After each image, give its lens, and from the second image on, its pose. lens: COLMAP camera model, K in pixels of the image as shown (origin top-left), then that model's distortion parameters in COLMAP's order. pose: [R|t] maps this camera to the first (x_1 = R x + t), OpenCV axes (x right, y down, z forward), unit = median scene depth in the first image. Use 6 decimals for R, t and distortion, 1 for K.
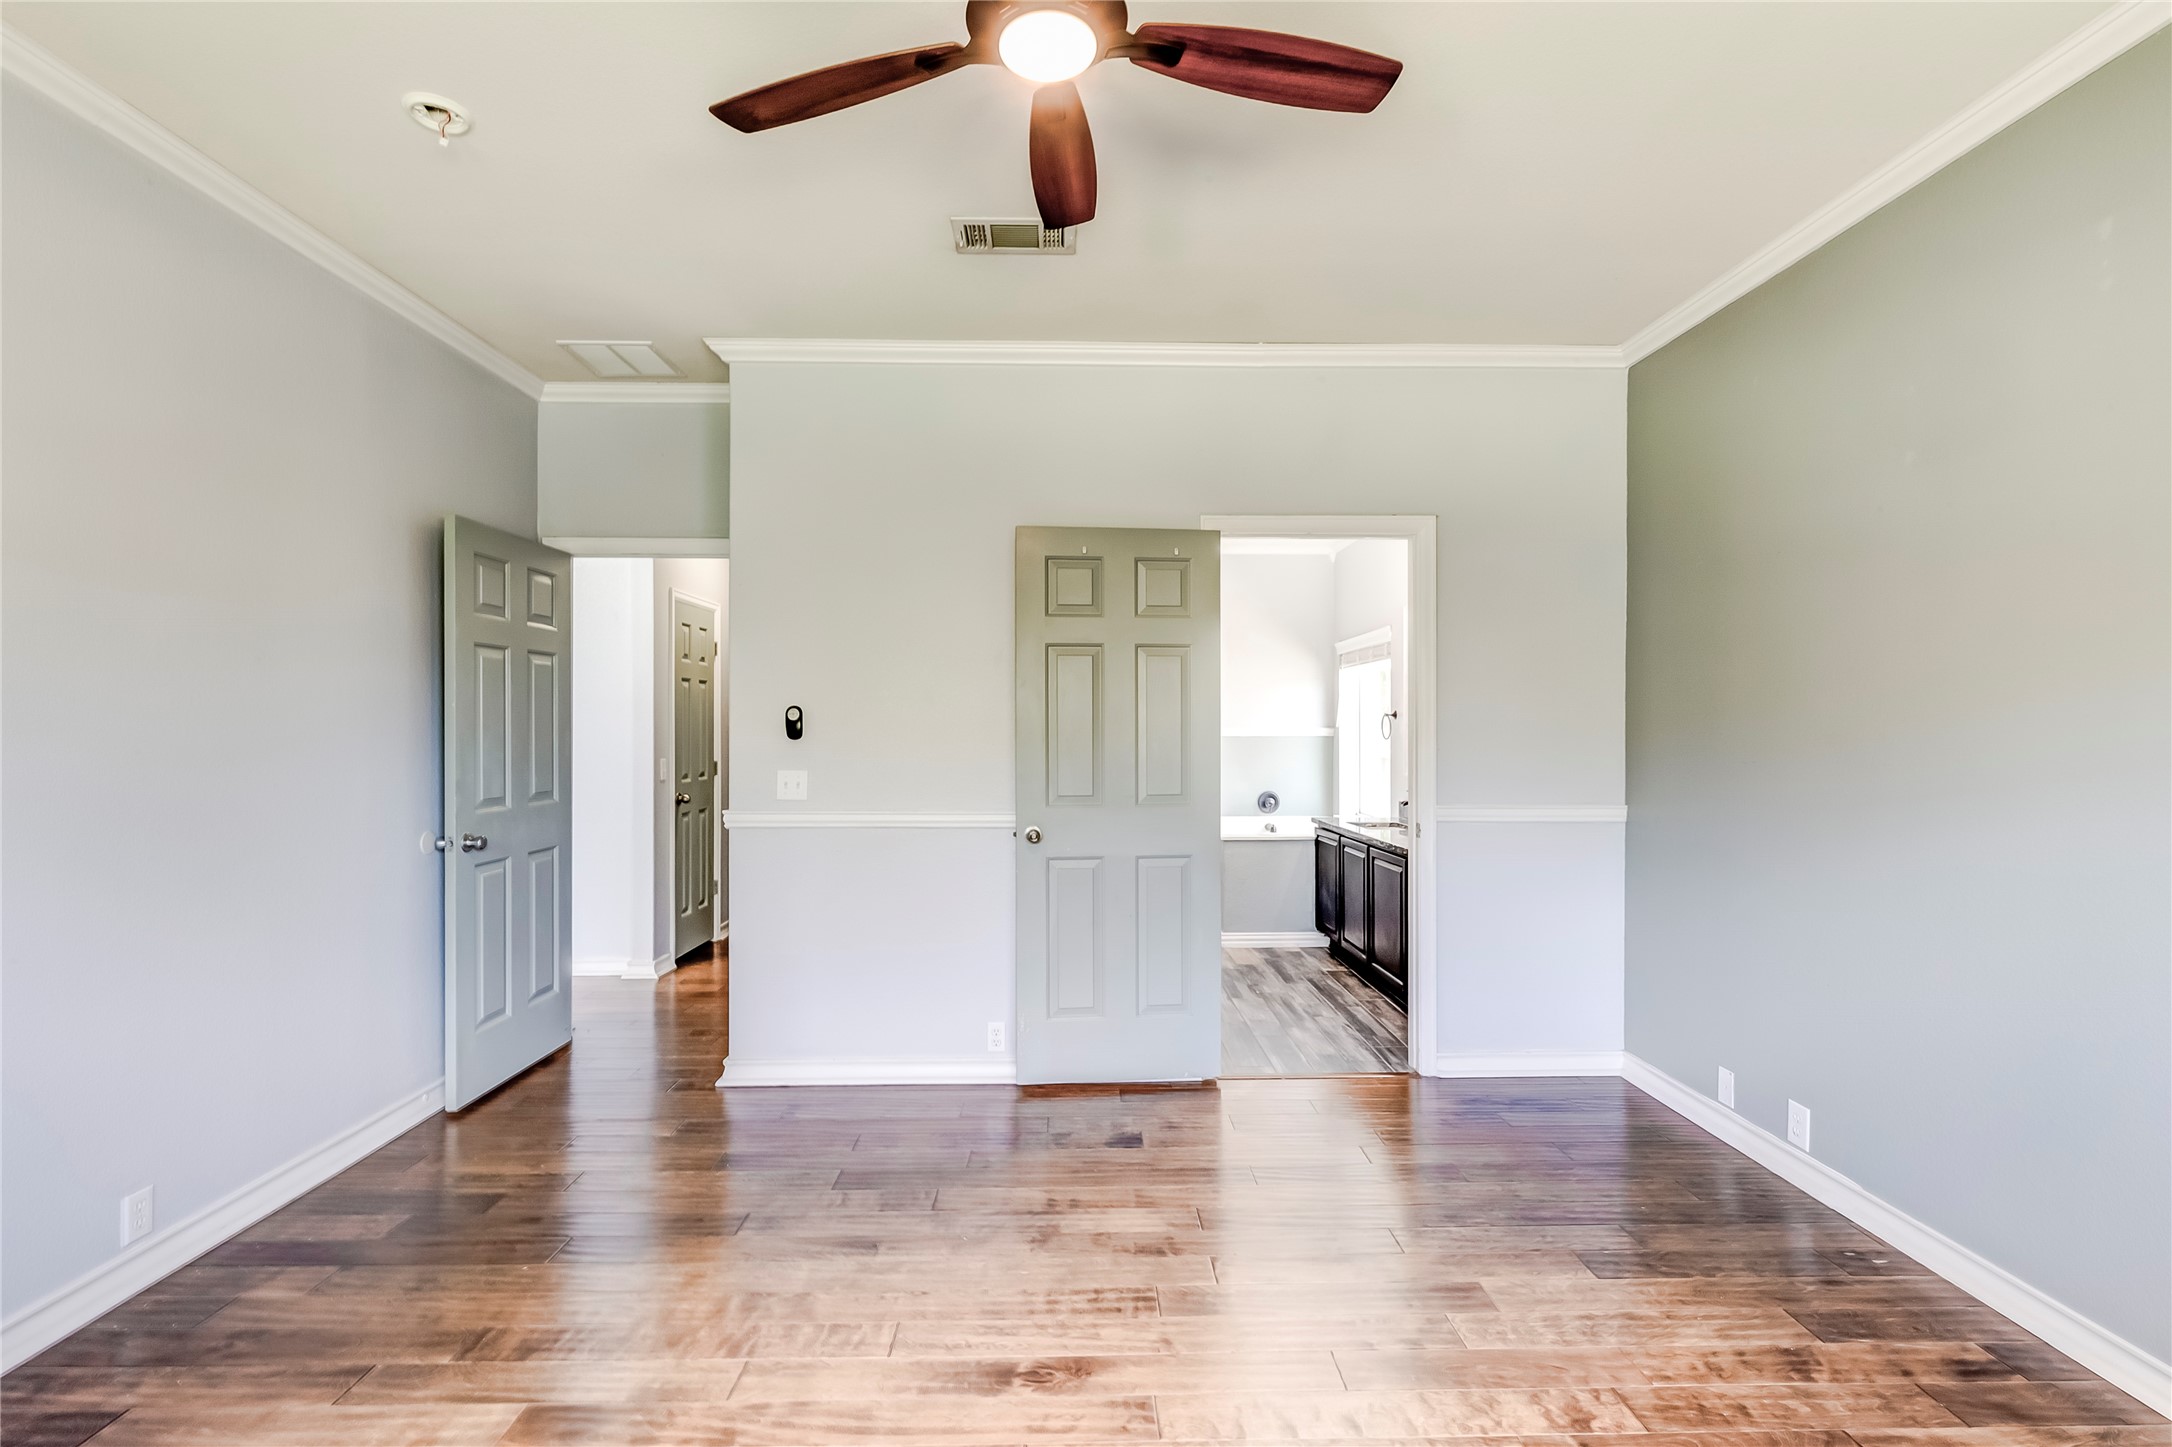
lens RADIAL K [[987.4, 0, 1089.2], [0, 987.4, 730.5], [0, 0, 1]] dist [0.007735, -0.001618]
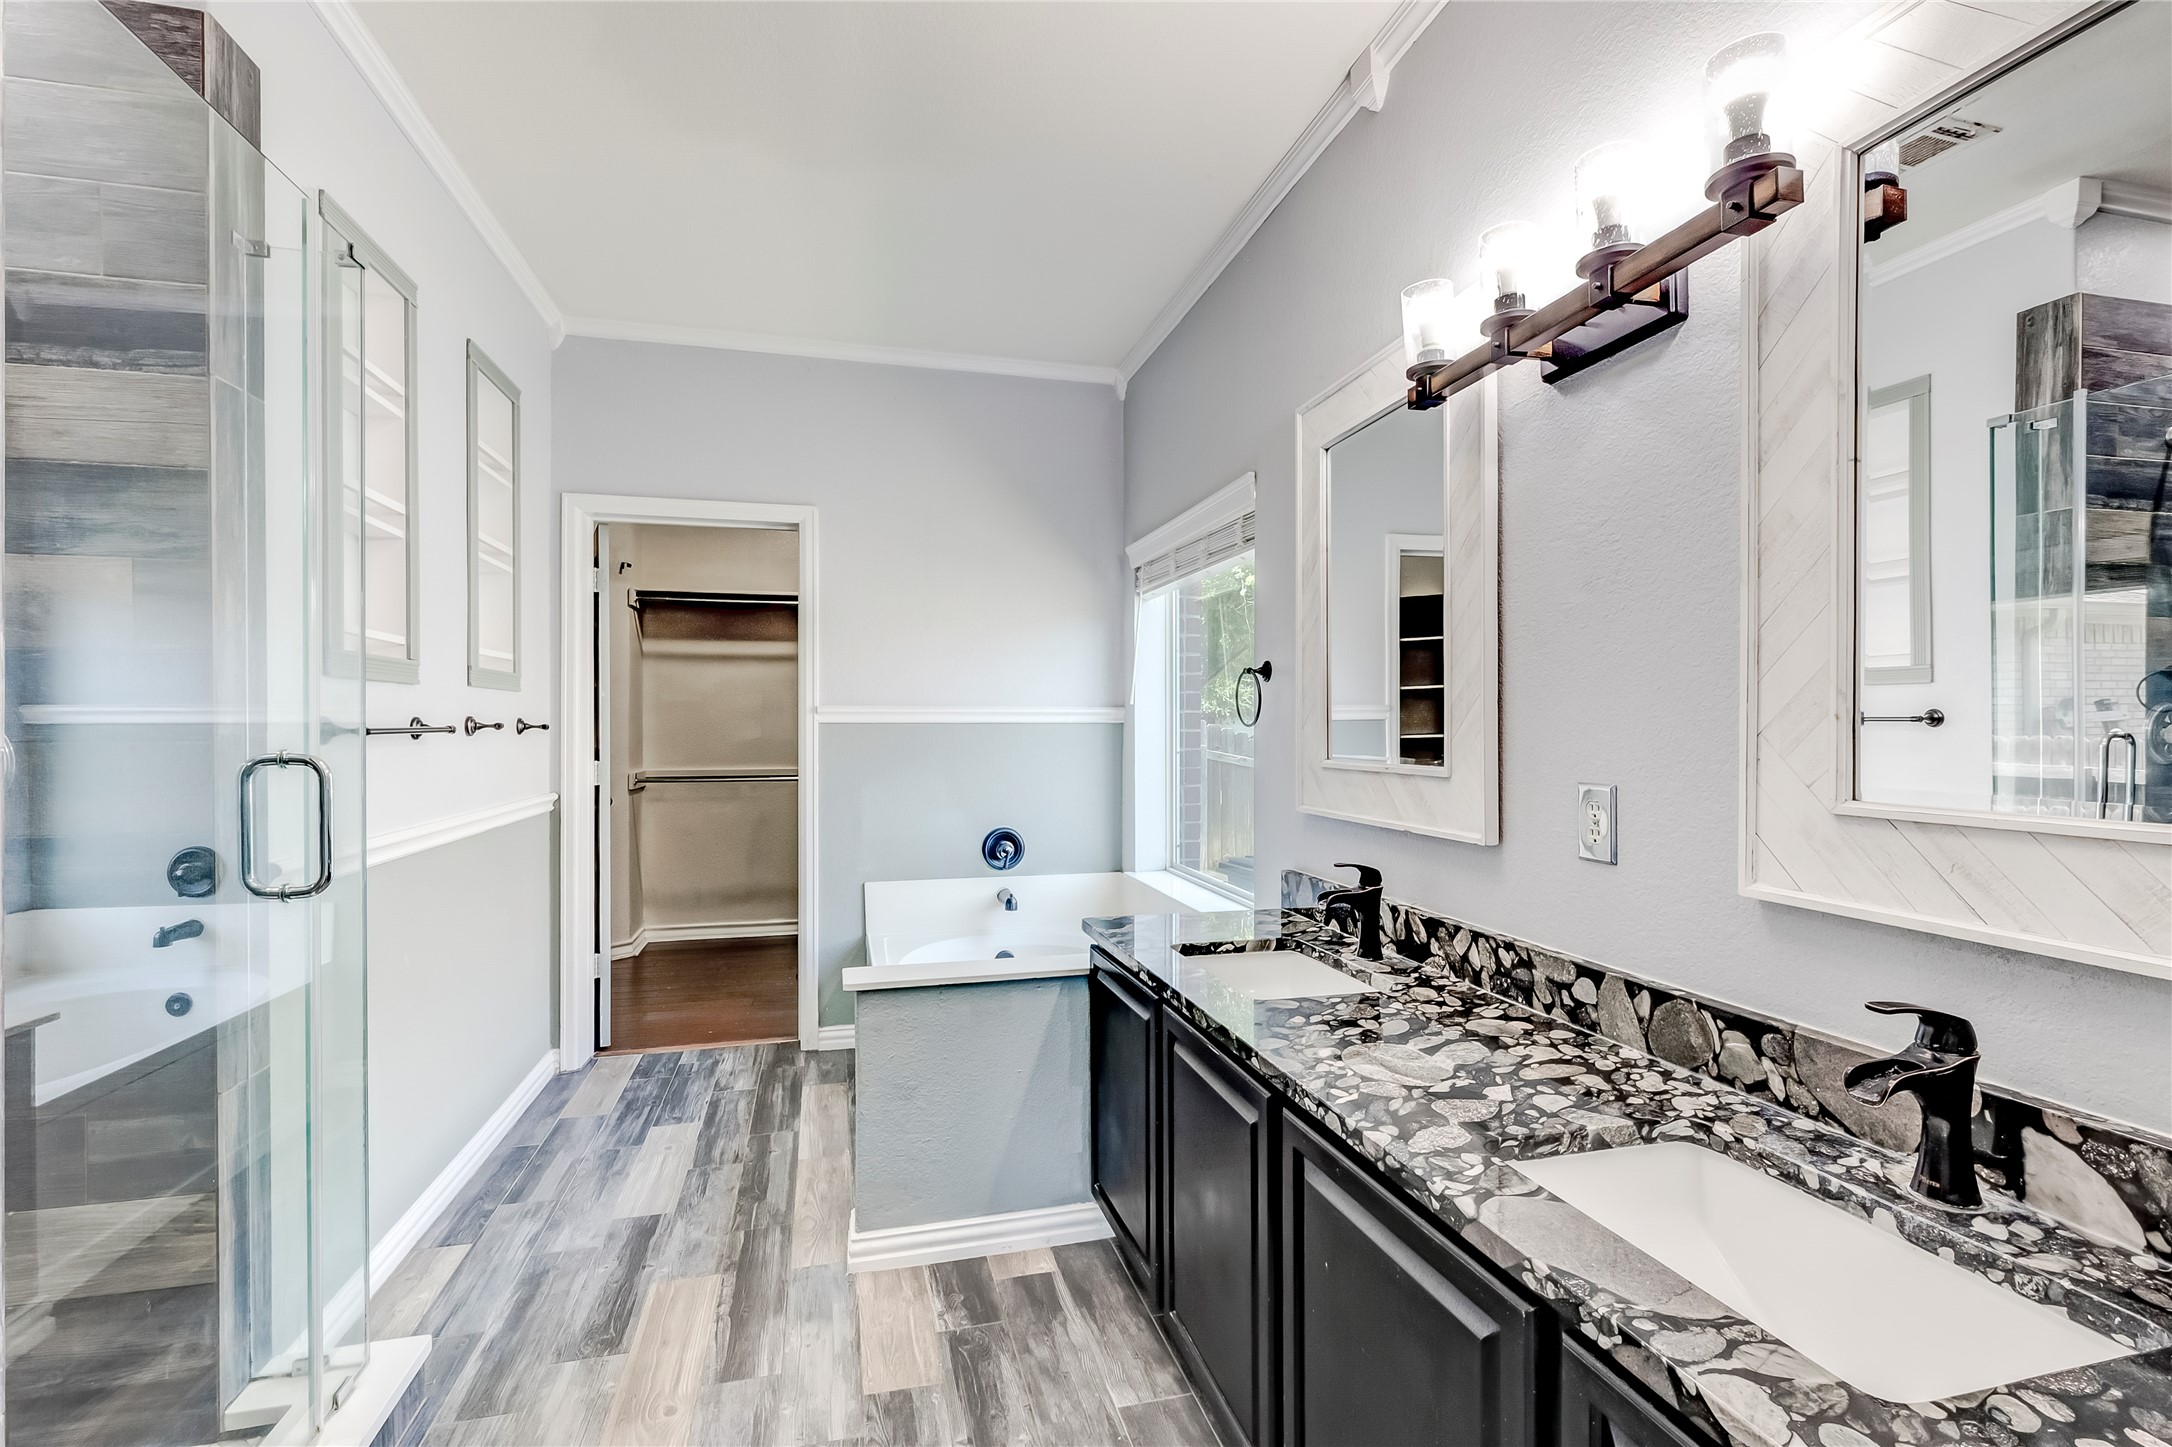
lens RADIAL K [[987.4, 0, 1095.8], [0, 987.4, 732.4], [0, 0, 1]] dist [0.007735, -0.001618]
pose [[0.974203, -0.003481, 0.225647, 0.231989], [0.001465, 0.999957, 0.009103, 0.013682], [-0.225669, -0.008538, 0.974167, 0.999909]]
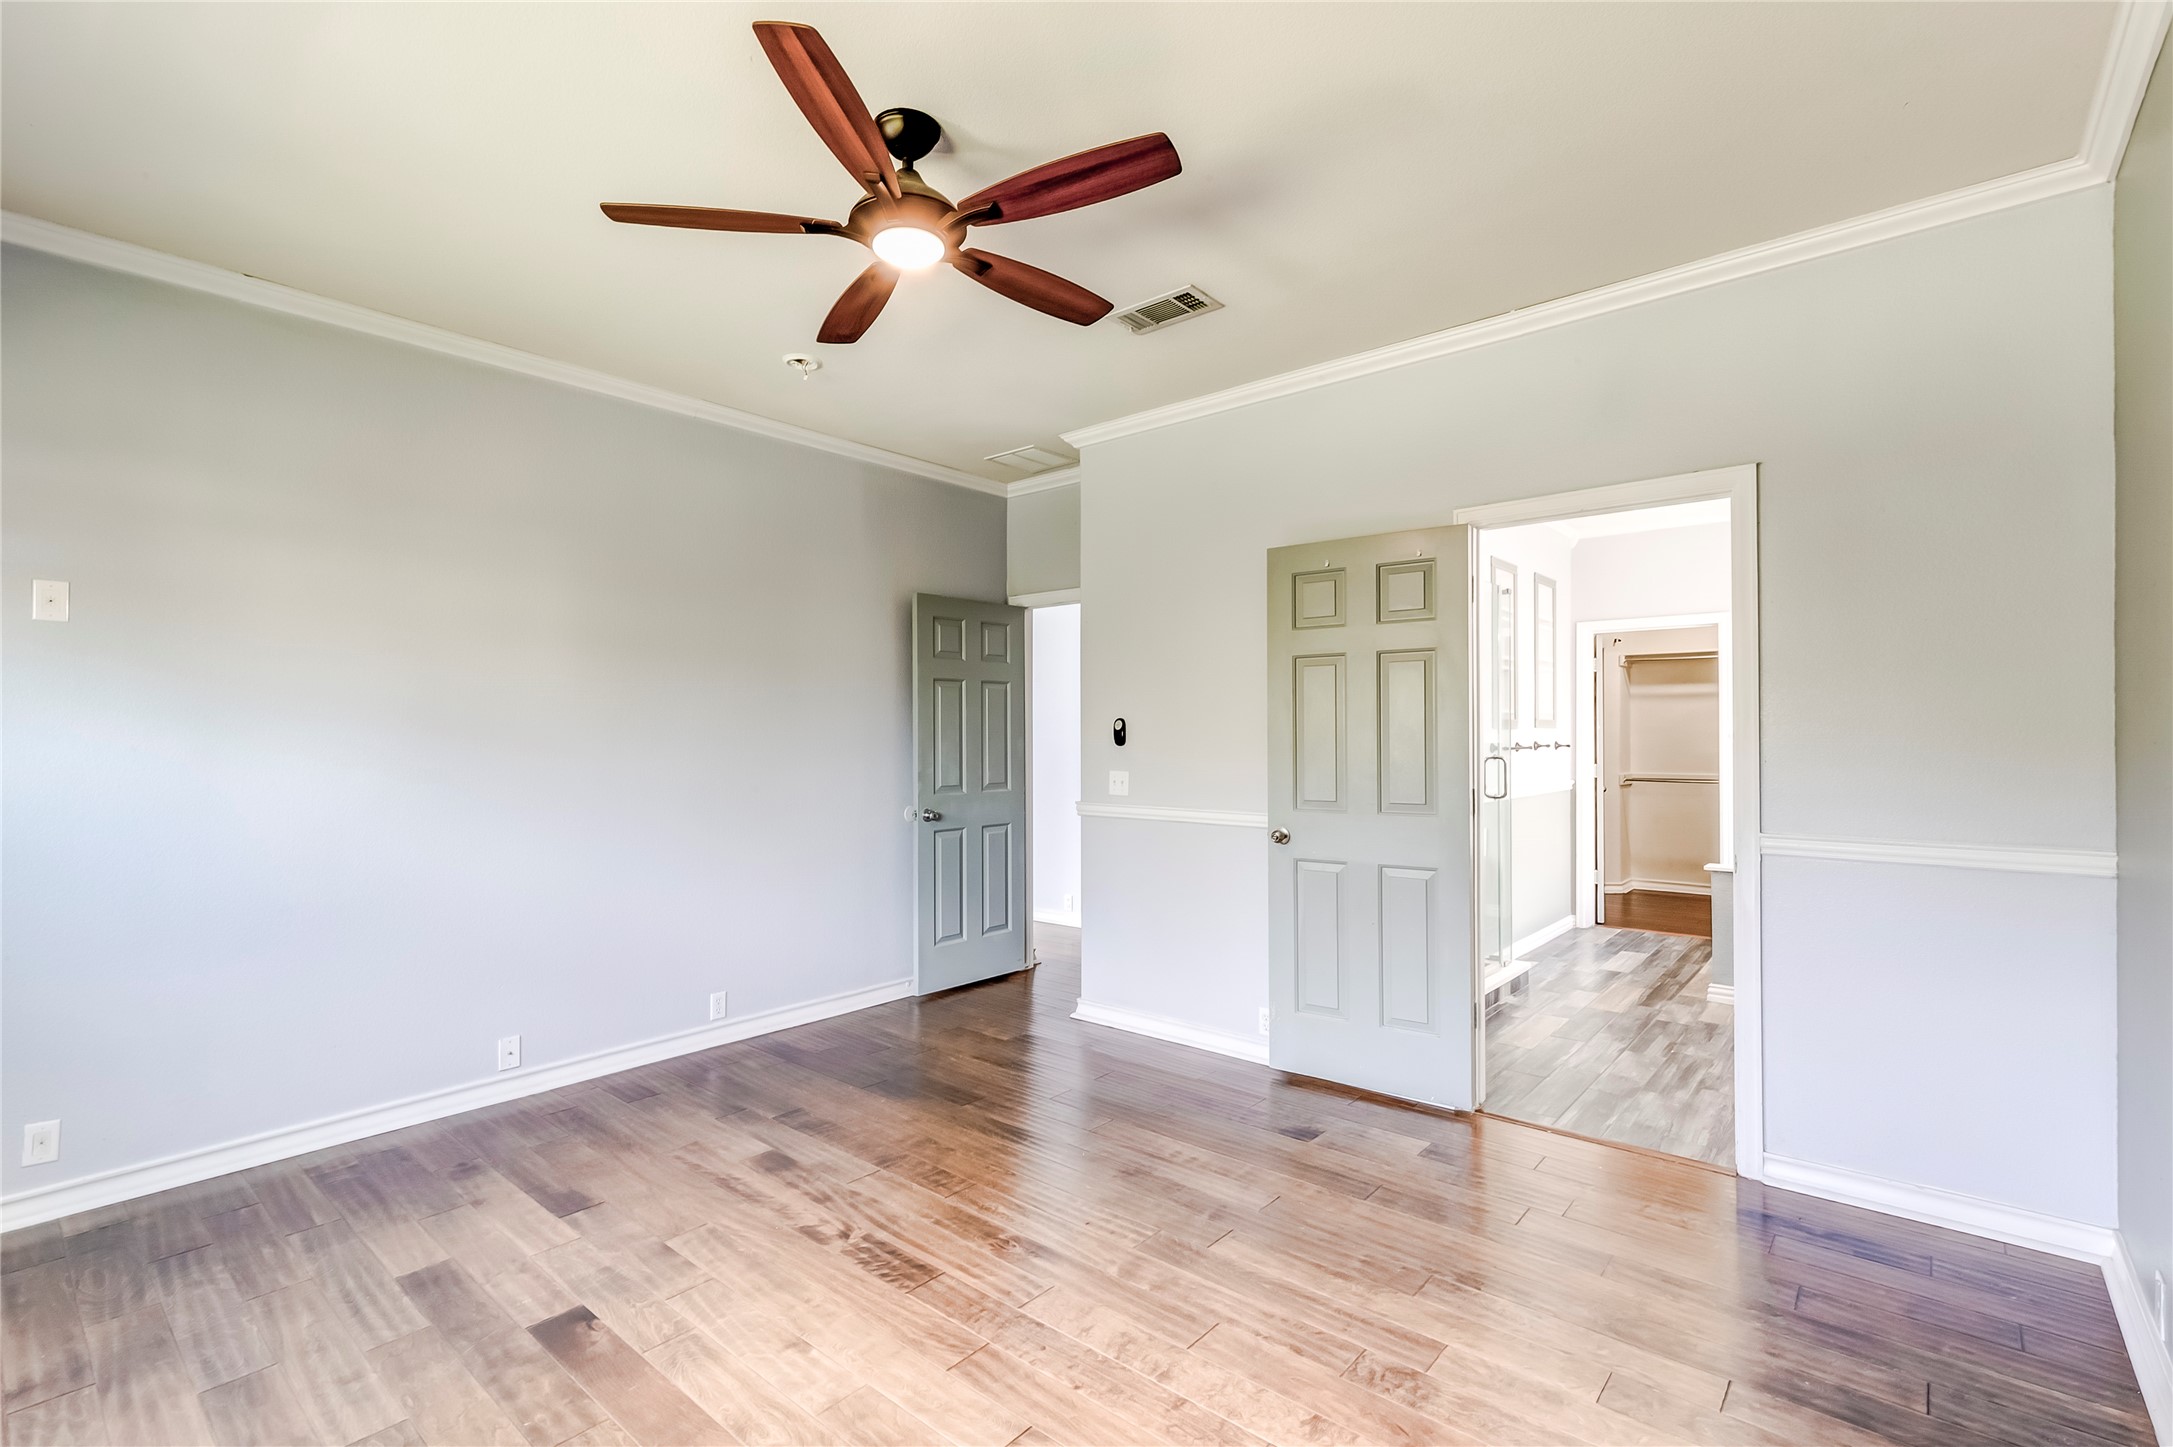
lens RADIAL K [[987.8, 0, 1084.9], [0, 987.8, 729.3], [0, 0, 1]] dist [0.007735, -0.001618]
pose [[0.745102, -0.007337, -0.666910, 0.492641], [0.002366, 0.999962, -0.008357, -0.001044], [0.666946, 0.004649, 0.745091, 0.062987]]
